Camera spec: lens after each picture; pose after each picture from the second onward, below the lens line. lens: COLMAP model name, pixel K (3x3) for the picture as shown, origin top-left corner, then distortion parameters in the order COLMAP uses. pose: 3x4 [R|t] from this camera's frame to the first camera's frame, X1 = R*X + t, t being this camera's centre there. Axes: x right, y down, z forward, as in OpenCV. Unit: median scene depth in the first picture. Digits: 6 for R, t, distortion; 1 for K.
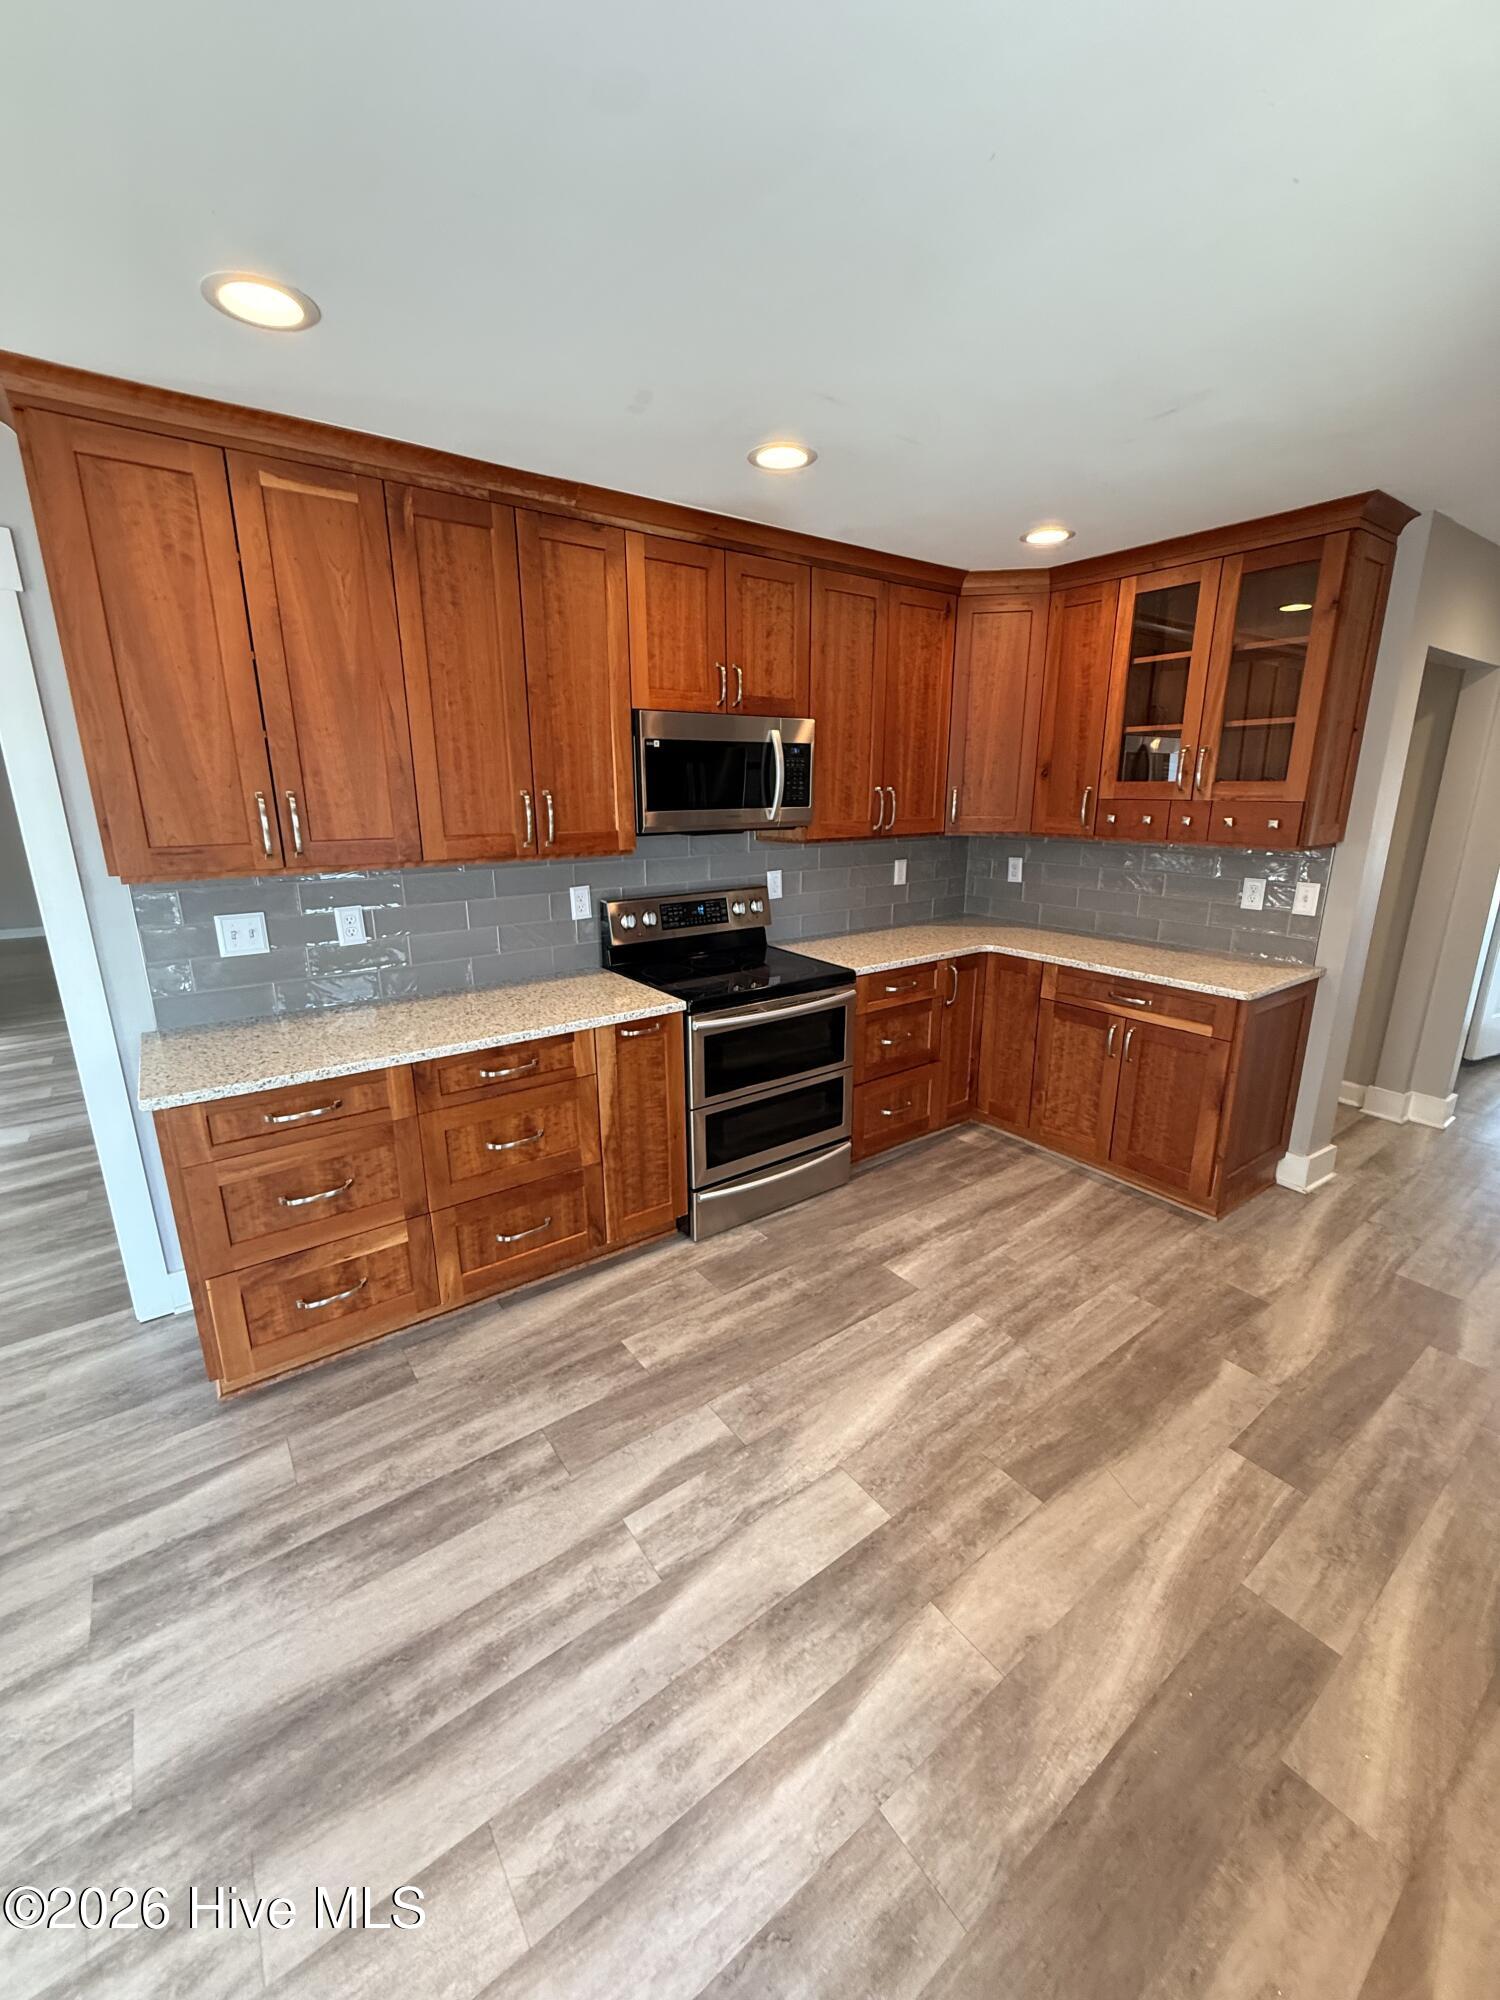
lens RADIAL K [[797.5, 0, 751.0], [0, 797.5, 994.0], [0, 0, 1]] dist [-0.000647, 0.000173]
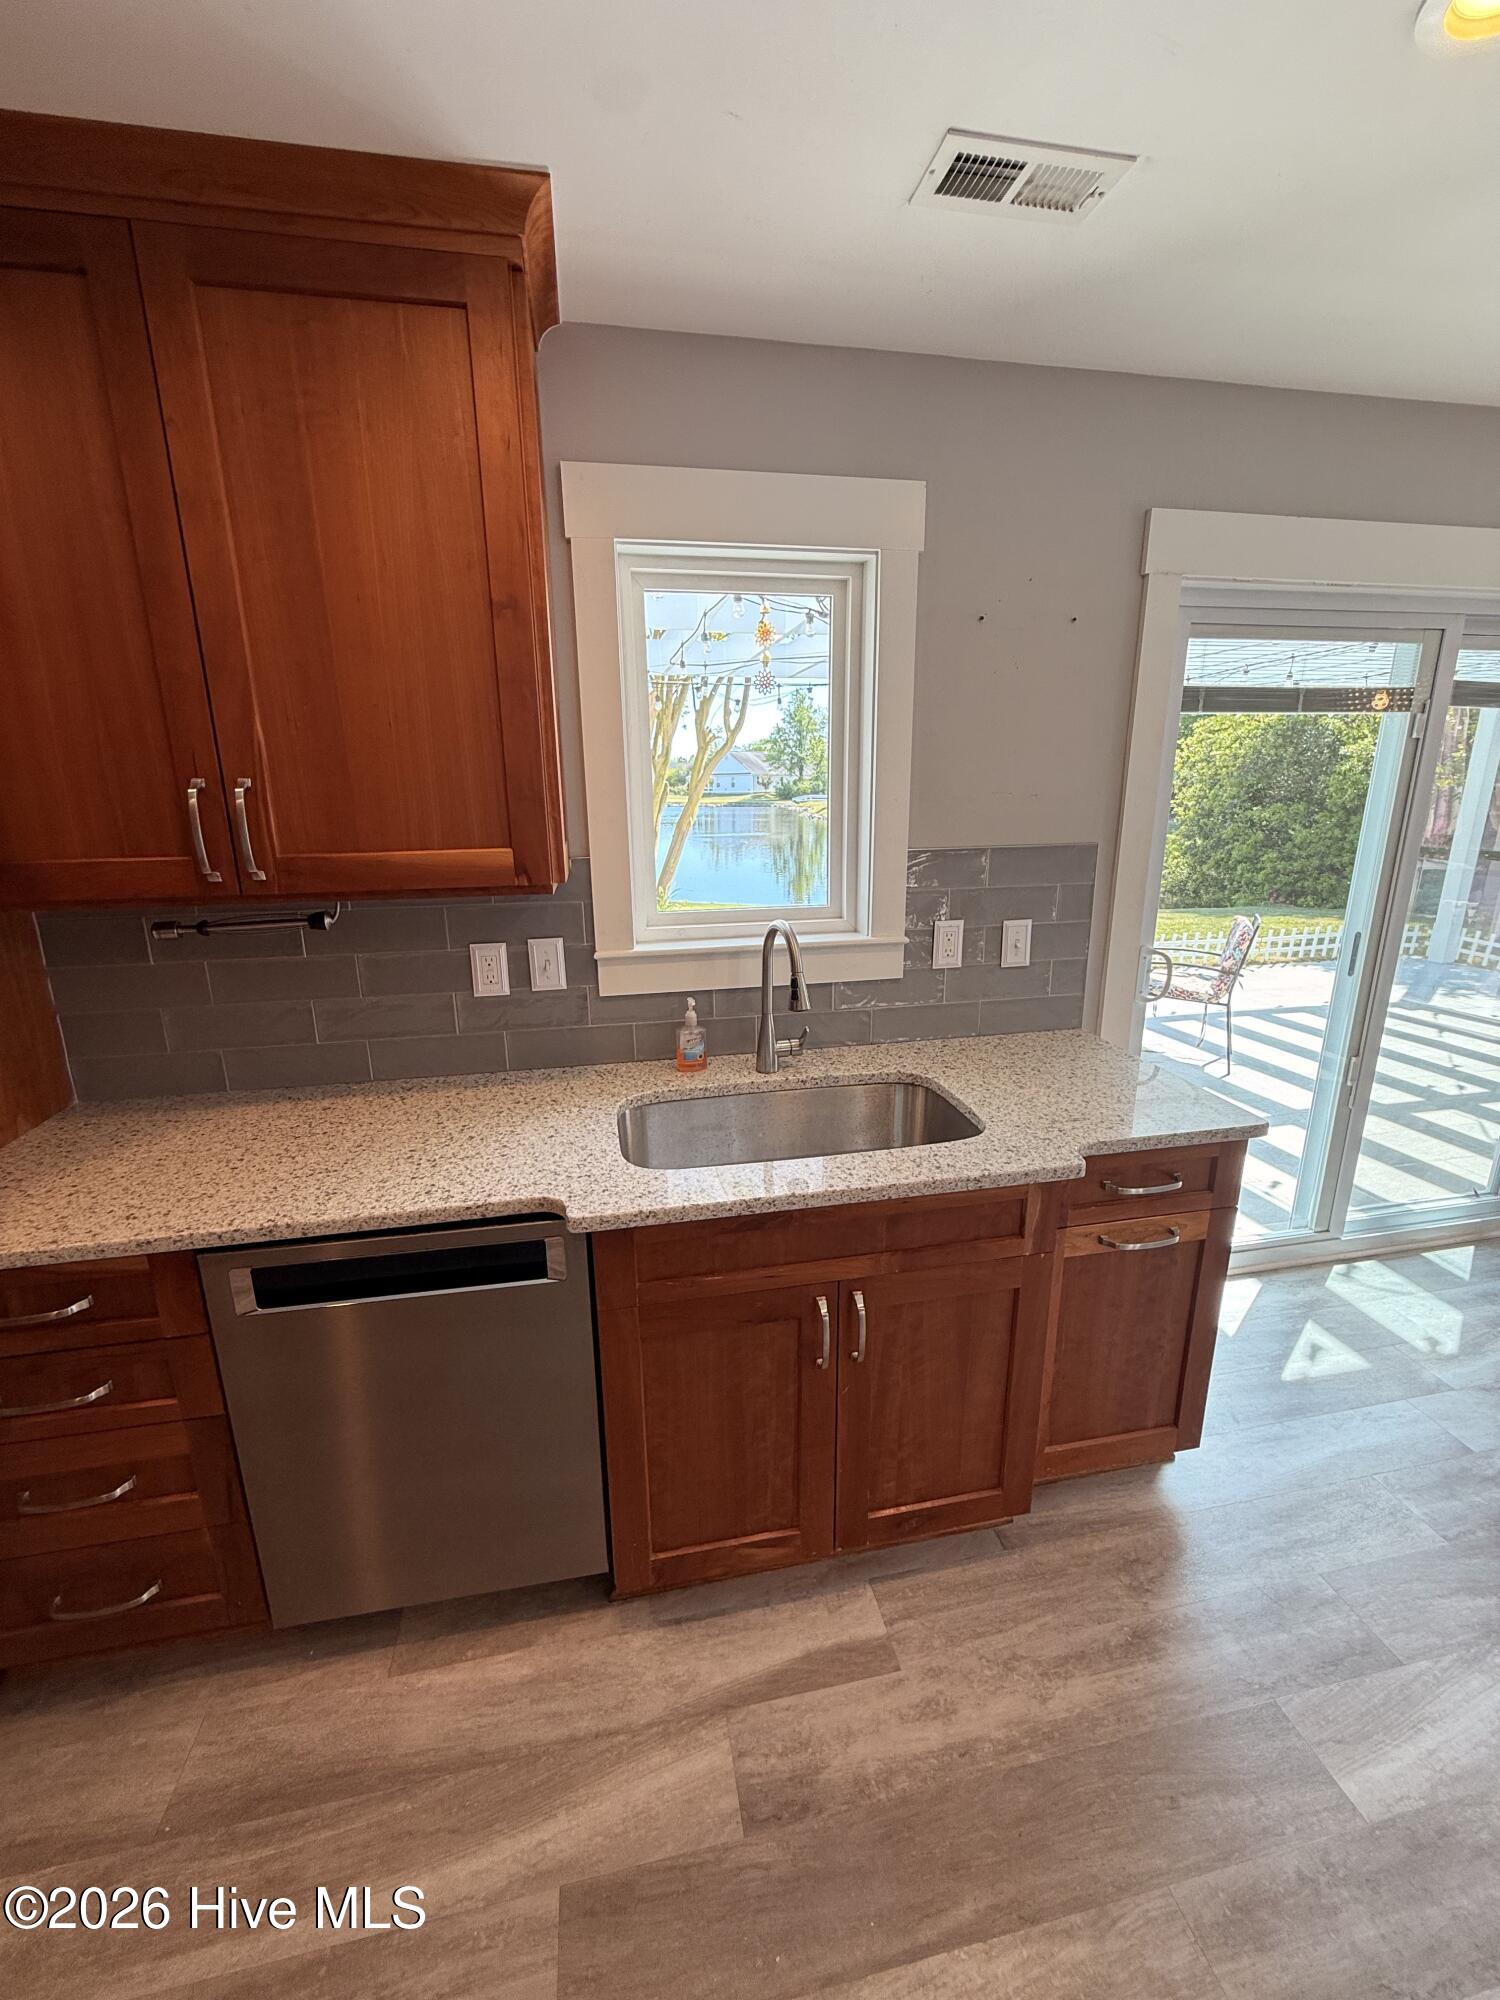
lens RADIAL K [[797.5, 0, 749.8], [0, 797.5, 993.9], [0, 0, 1]] dist [-0.000647, 0.000173]
pose [[-0.904408, -0.093500, 0.416297, 0.294764], [0.123618, 0.876423, 0.465405, -0.243587], [-0.408368, 0.472378, -0.781086, 0.998274]]
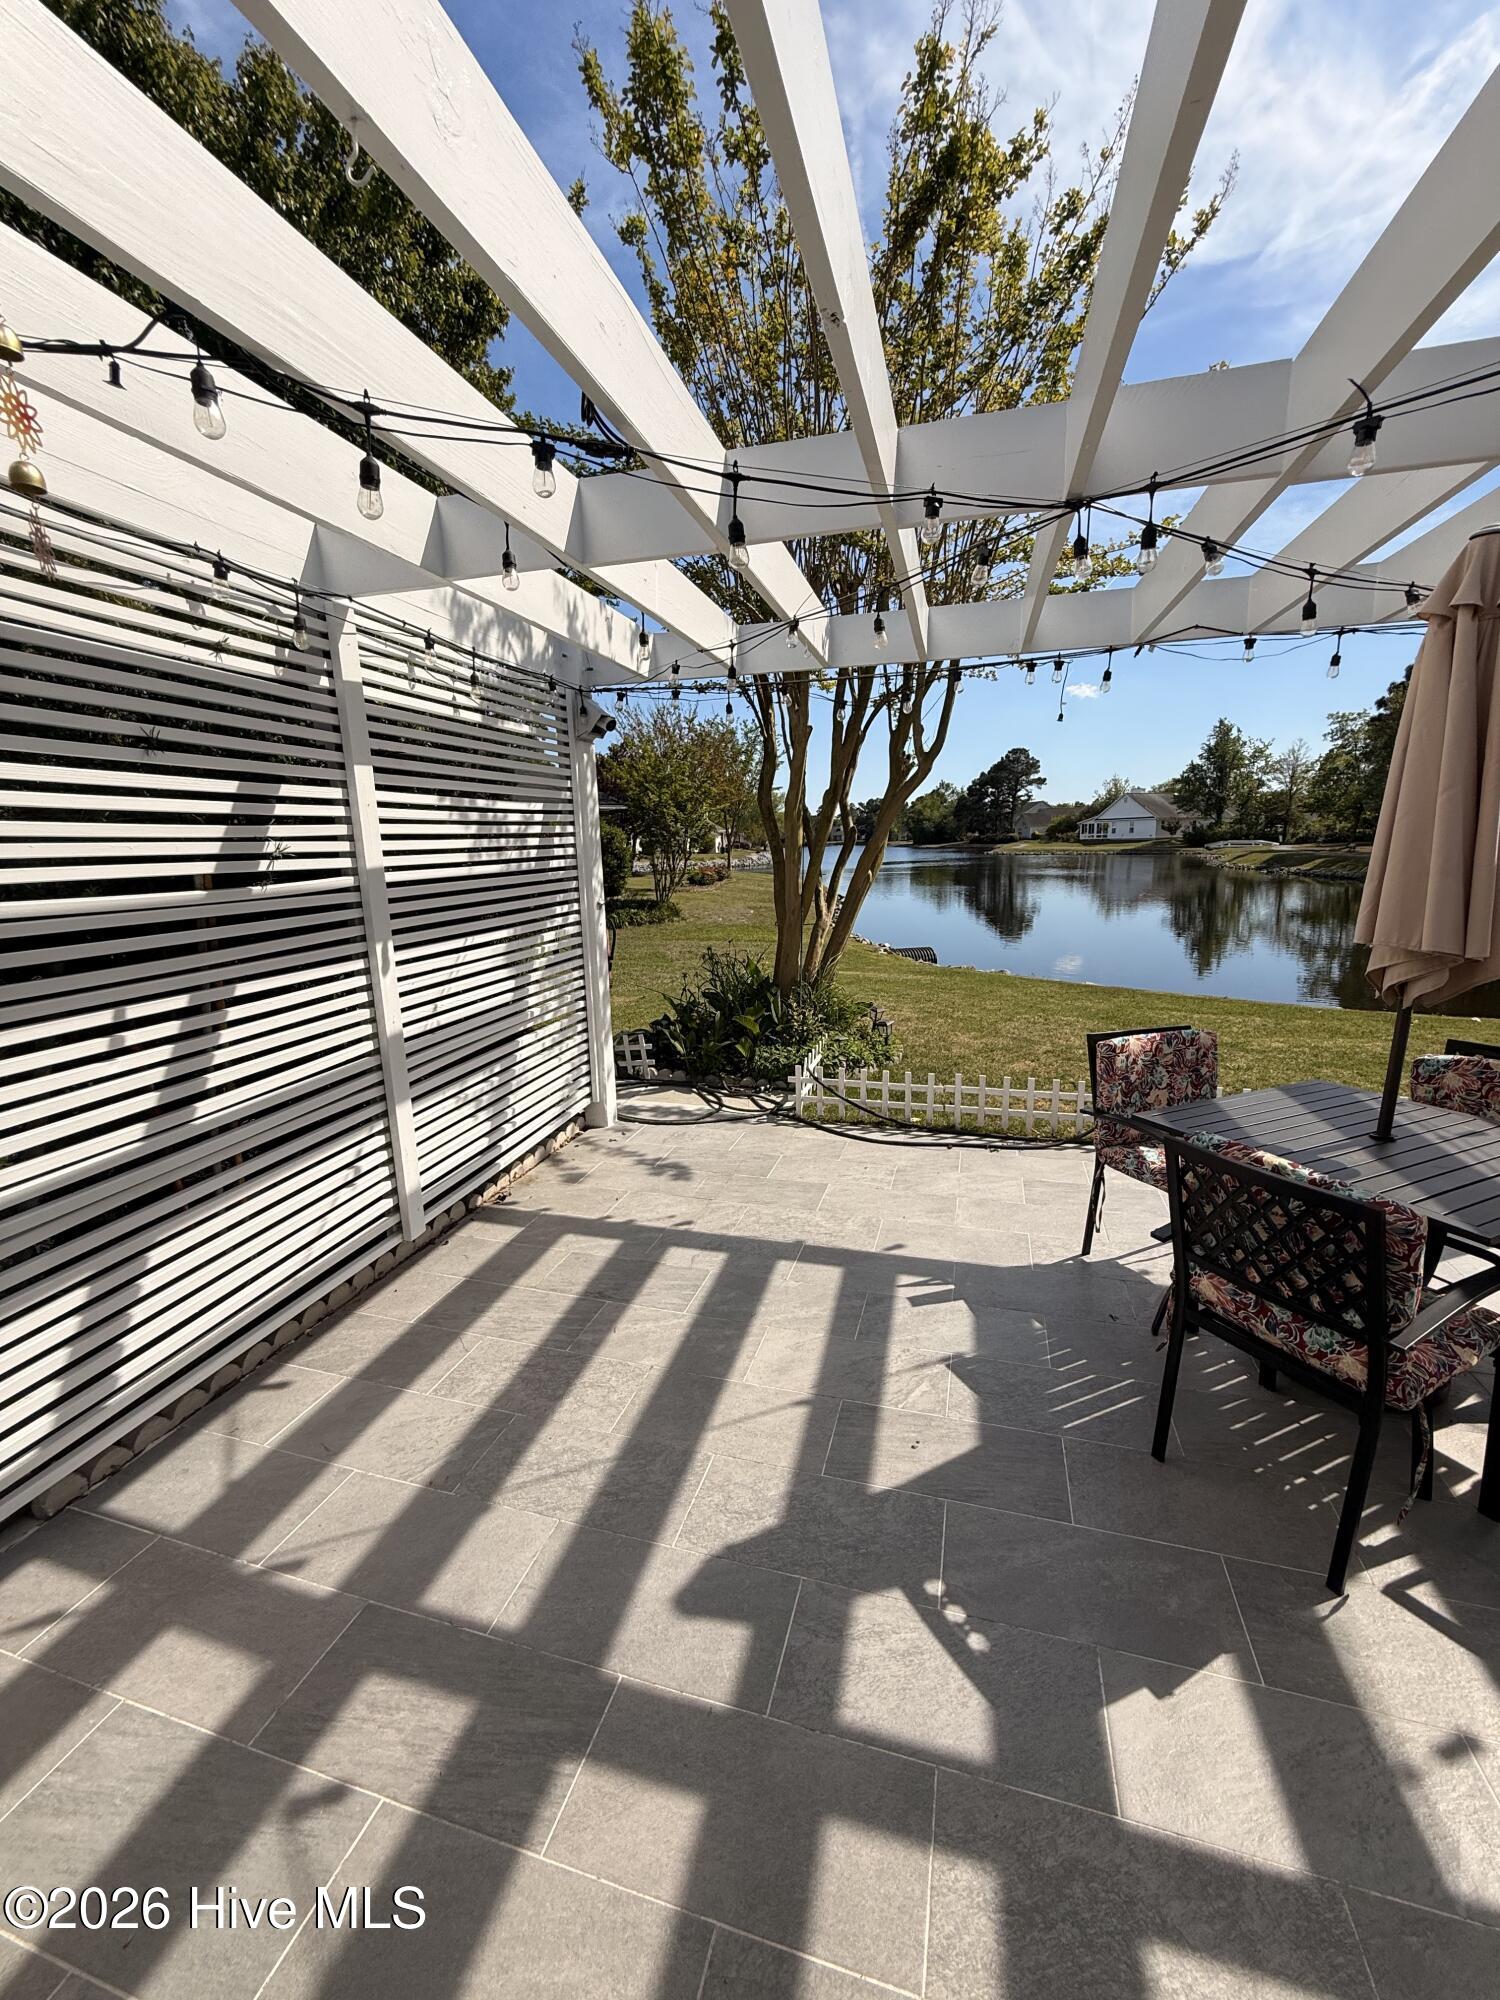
lens RADIAL K [[797.5, 0, 750.8], [0, 797.5, 993.7], [0, 0, 1]] dist [-0.000647, 0.000173]
pose [[-0.611723, -0.128412, 0.780580, 0.133224], [0.228578, 0.915956, 0.329814, 0.202793], [-0.757329, 0.380178, -0.530959, -0.558170]]
